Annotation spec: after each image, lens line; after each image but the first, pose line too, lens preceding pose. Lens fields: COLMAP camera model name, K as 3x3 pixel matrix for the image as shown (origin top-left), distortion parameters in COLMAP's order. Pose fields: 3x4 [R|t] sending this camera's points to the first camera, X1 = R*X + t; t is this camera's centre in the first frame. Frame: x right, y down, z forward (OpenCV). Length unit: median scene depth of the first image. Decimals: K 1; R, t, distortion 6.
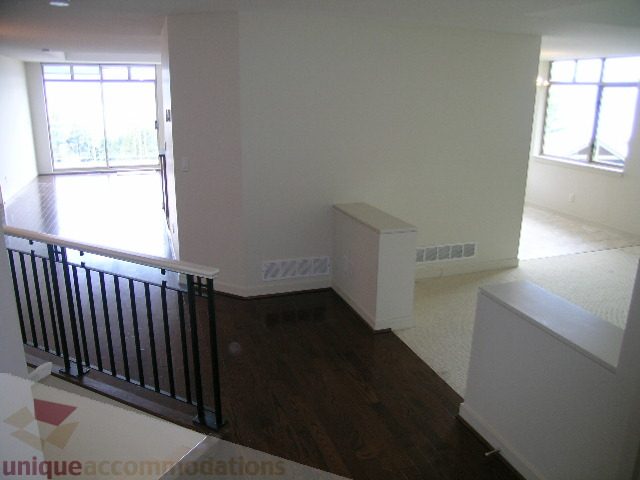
lens RADIAL K [[511.2, 0, 329.2], [0, 511.2, 235.1], [0, 0, 1]] dist [-0.141344, 0.083718]
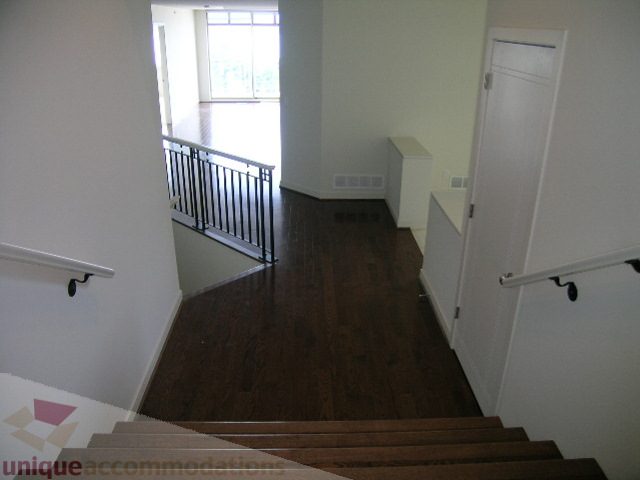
lens RADIAL K [[511.2, 0, 329.2], [0, 511.2, 235.1], [0, 0, 1]] dist [-0.141344, 0.083718]
pose [[0.953597, 0.117033, -0.277411, 0.261581], [-0.081765, 0.987399, 0.135493, 0.027420], [0.289773, -0.106523, 0.951149, -0.352633]]
